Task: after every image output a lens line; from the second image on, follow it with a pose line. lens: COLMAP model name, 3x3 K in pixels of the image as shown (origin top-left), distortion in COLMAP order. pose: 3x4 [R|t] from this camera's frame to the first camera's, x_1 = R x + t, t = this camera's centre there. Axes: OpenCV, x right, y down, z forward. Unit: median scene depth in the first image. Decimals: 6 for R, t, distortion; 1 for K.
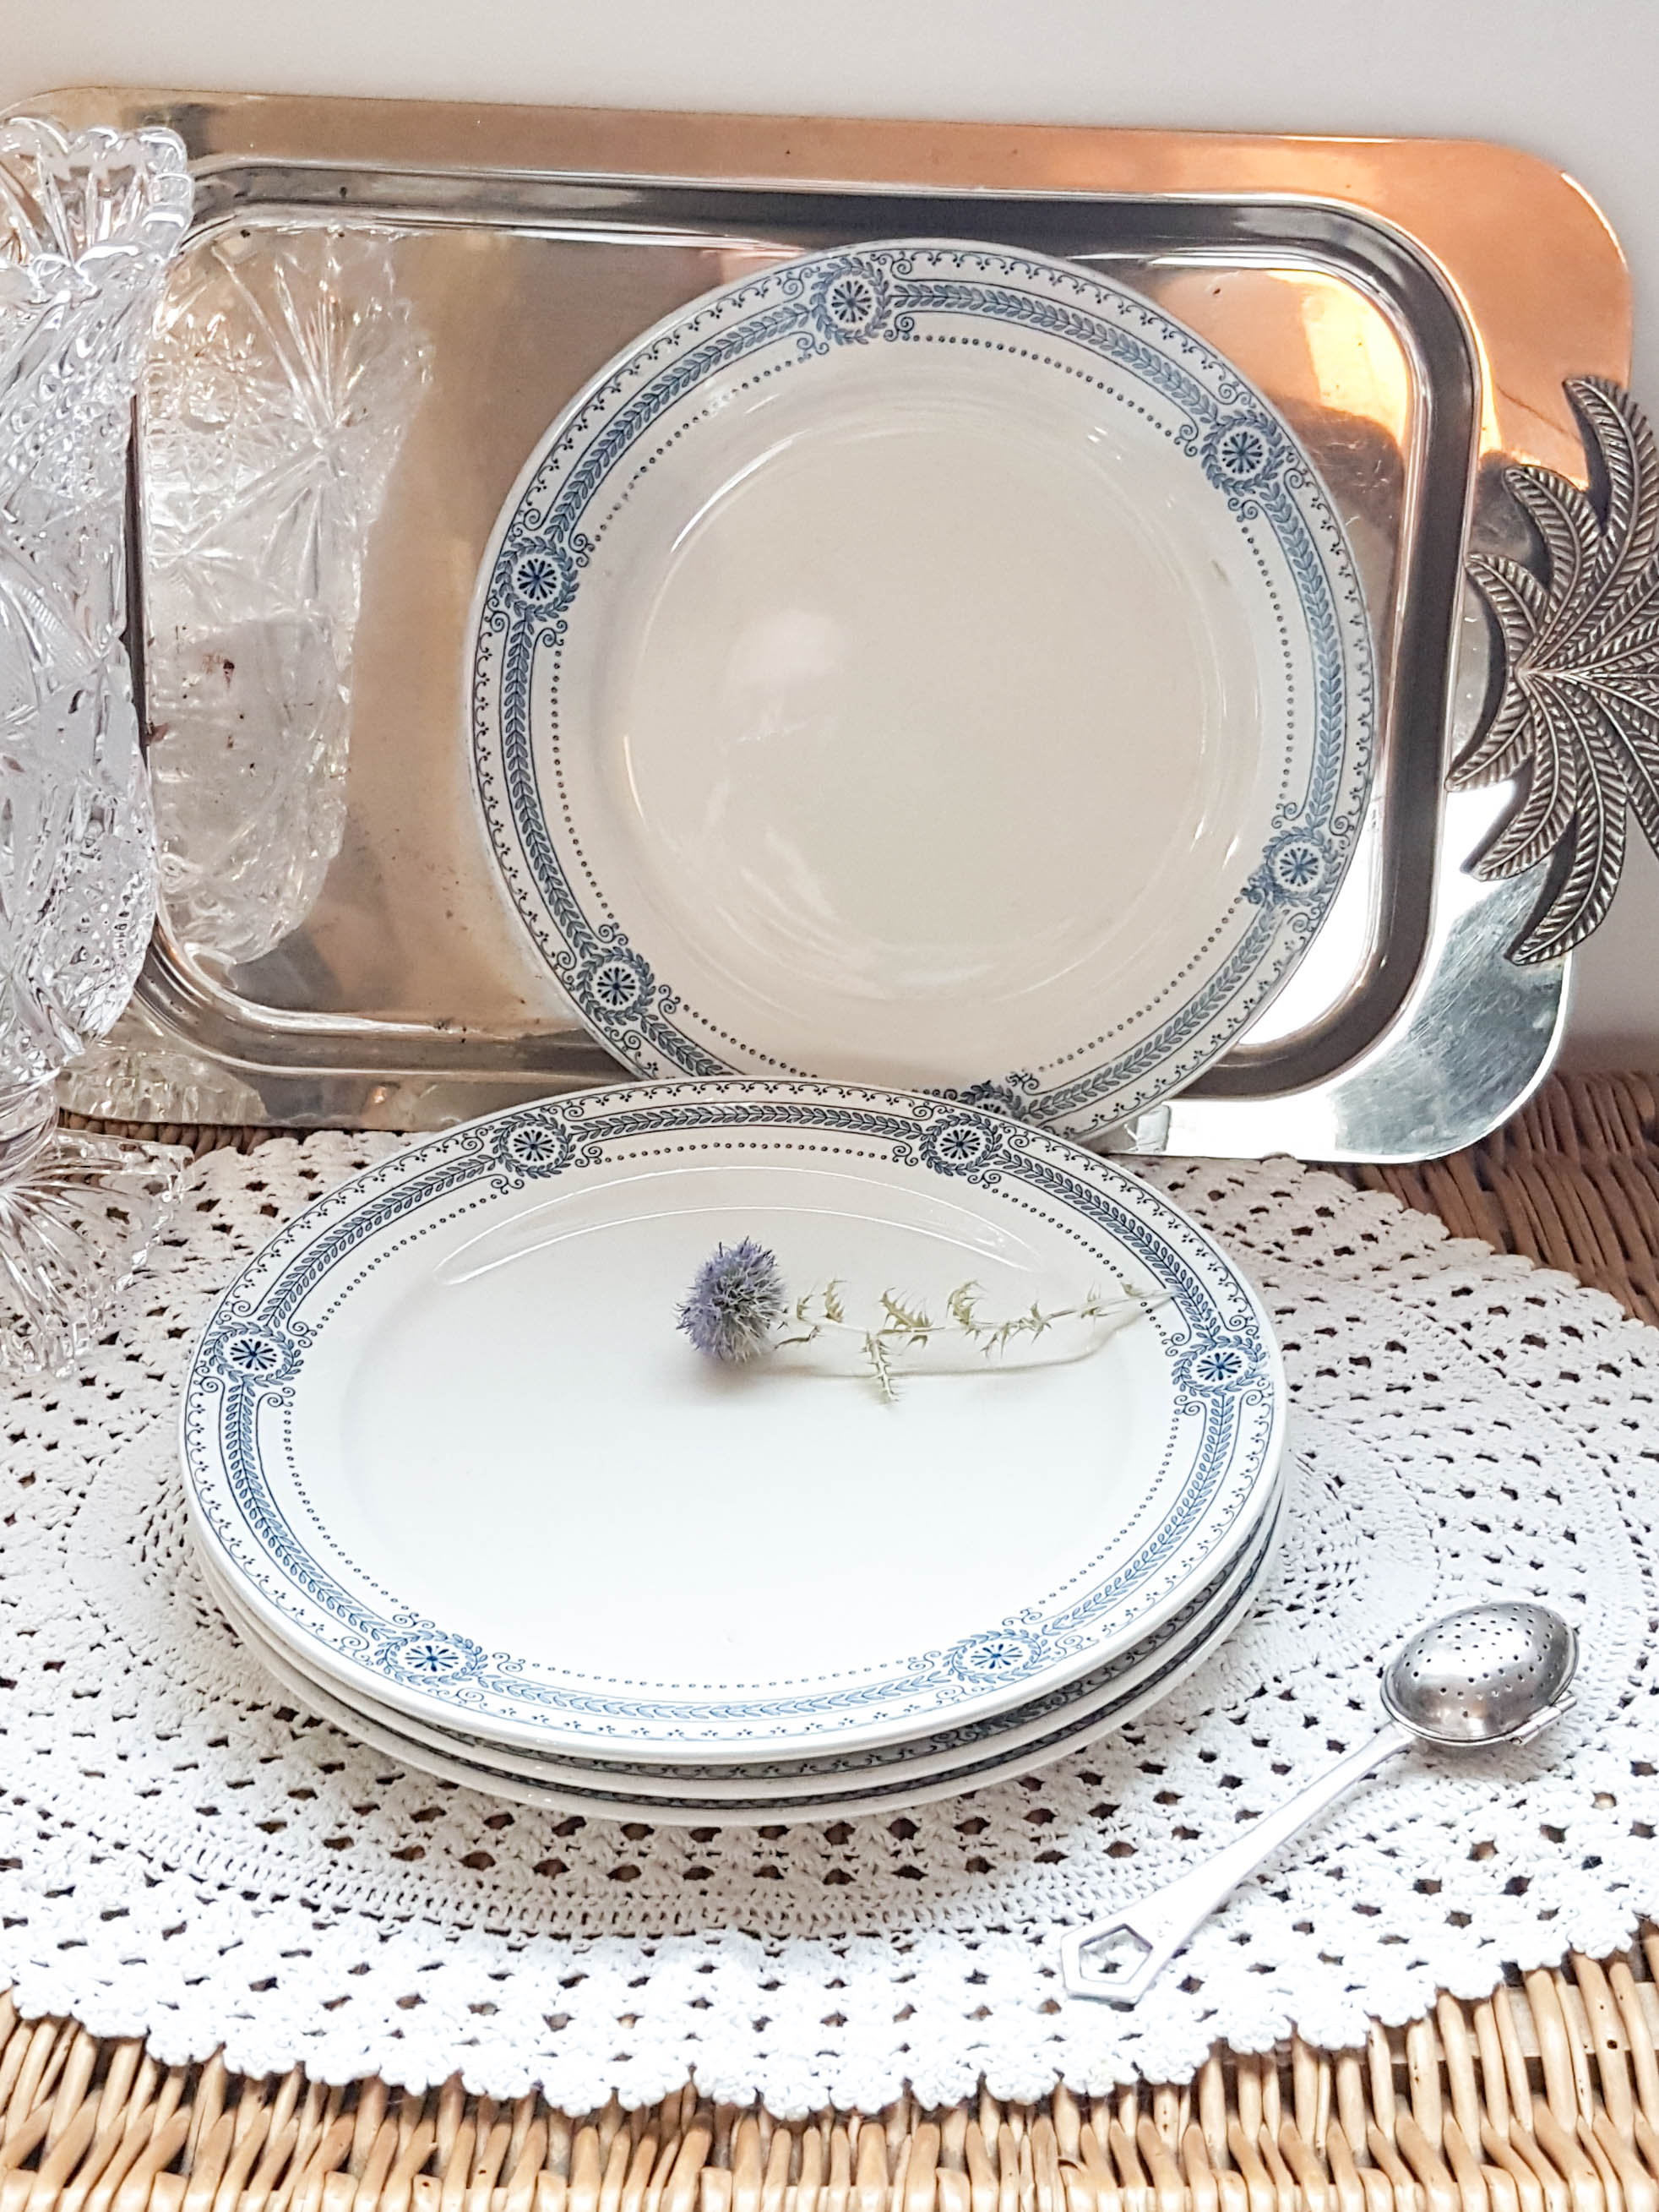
lens RADIAL K [[2590.3, 0, 855.9], [0, 2590.3, 1127.0], [0, 0, 1]] dist [0.312643, -0.726525]
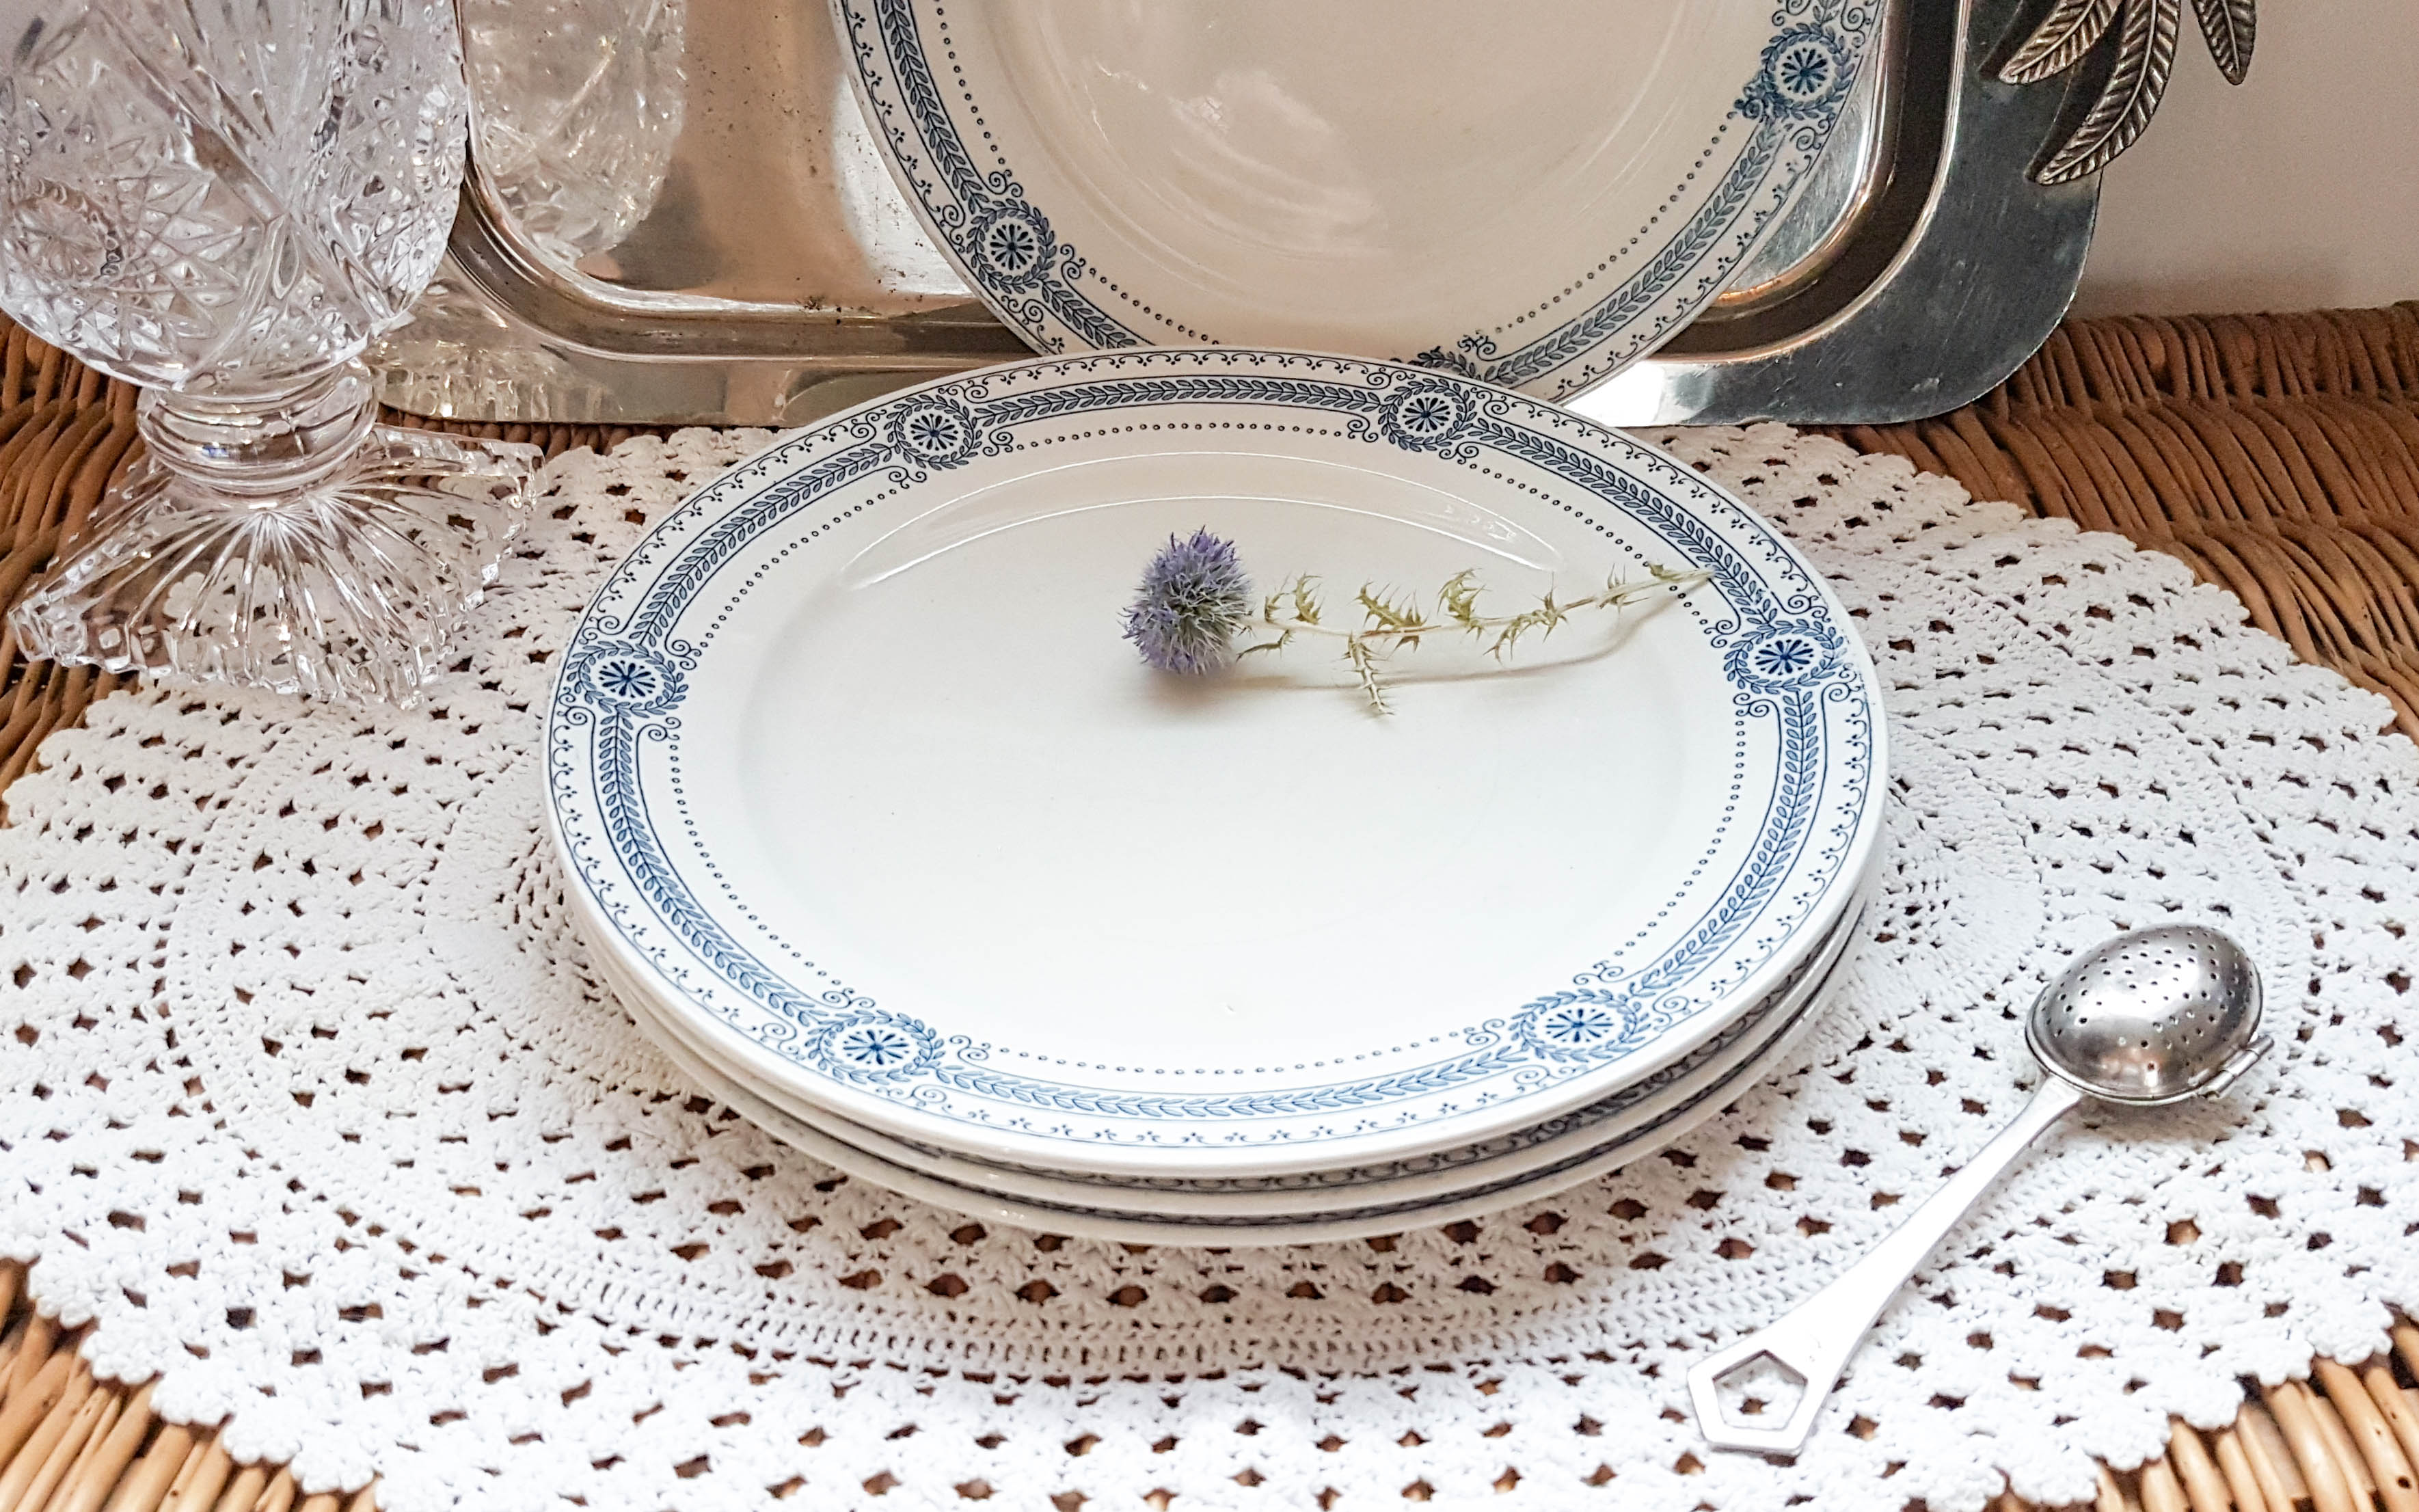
lens RADIAL K [[2107.9, 0, 1155.9], [0, 2107.9, 801.3], [0, 0, 1]] dist [0.294694, -0.651559]
pose [[0.999412, -0.033453, 0.007470, -0.065839], [0.031976, 0.988409, 0.148406, 0.028518], [-0.012348, -0.148080, 0.988898, 0.311749]]
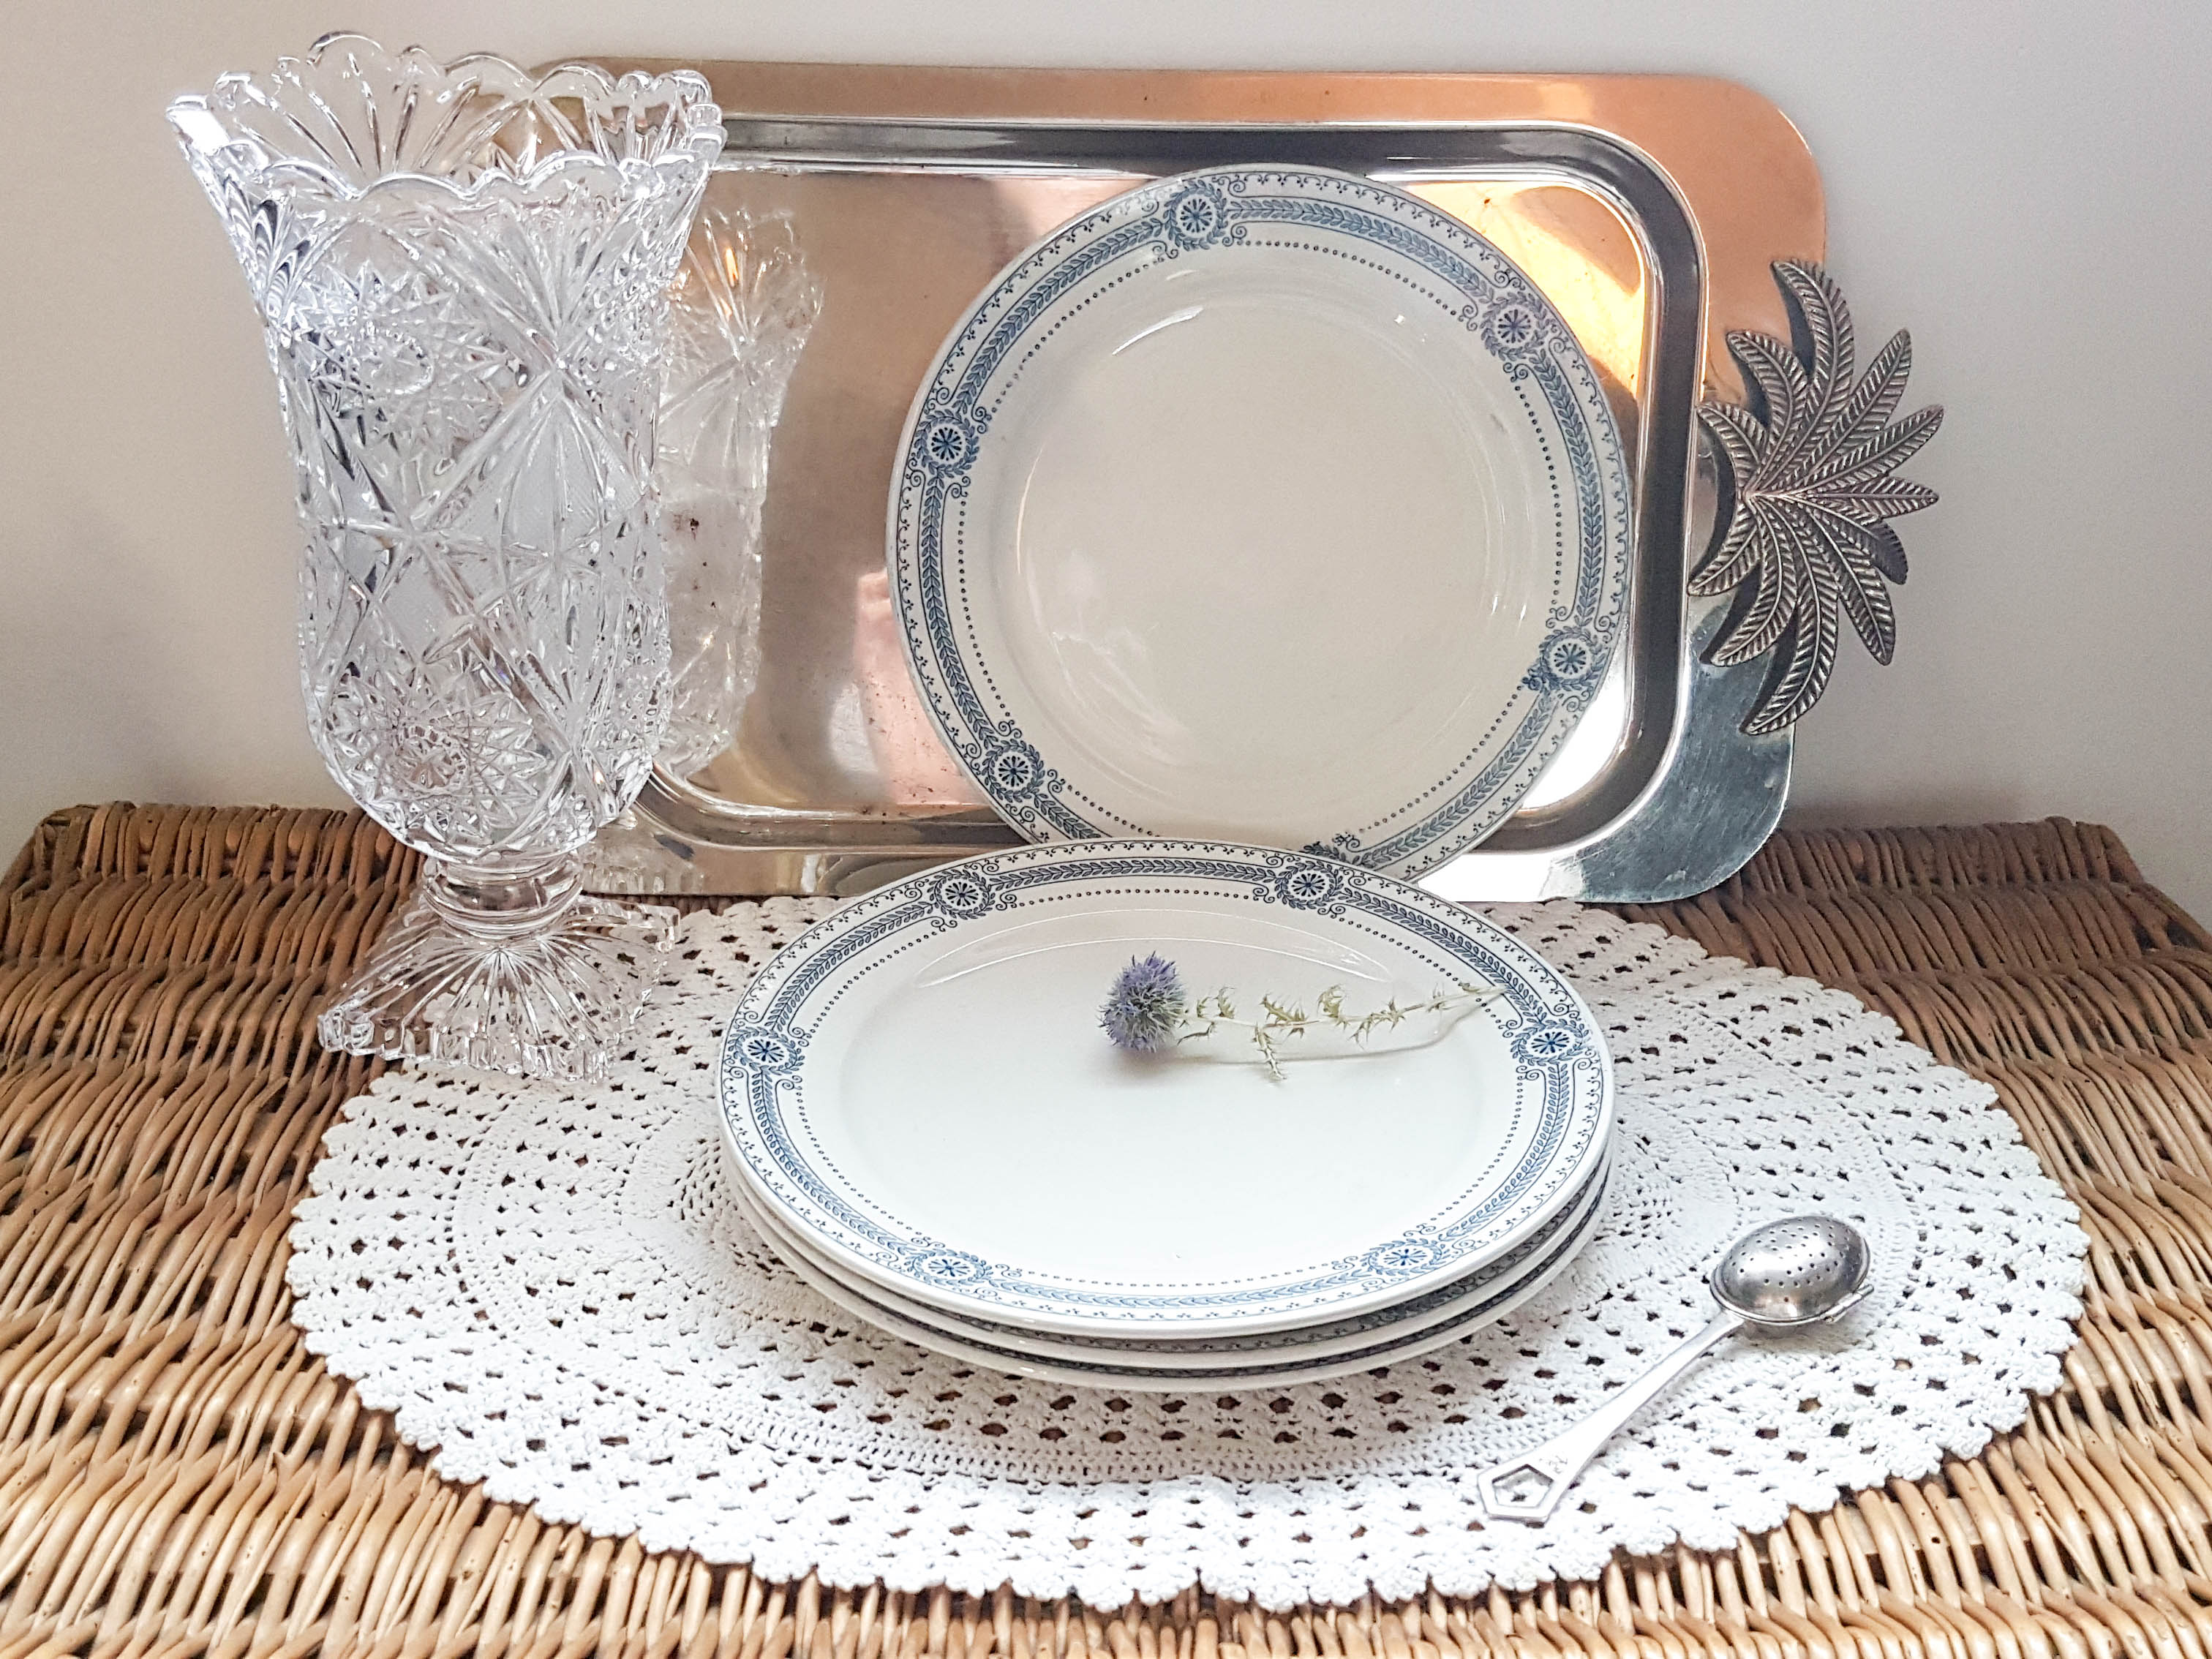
lens RADIAL K [[2238.9, 0, 1061.6], [0, 2238.9, 885.0], [0, 0, 1]] dist [0.320638, -0.764031]
pose [[0.999613, -0.025548, 0.010999, -0.097517], [0.026121, 0.998112, -0.055594, 0.069705], [-0.009558, 0.055860, 0.998393, -0.063165]]
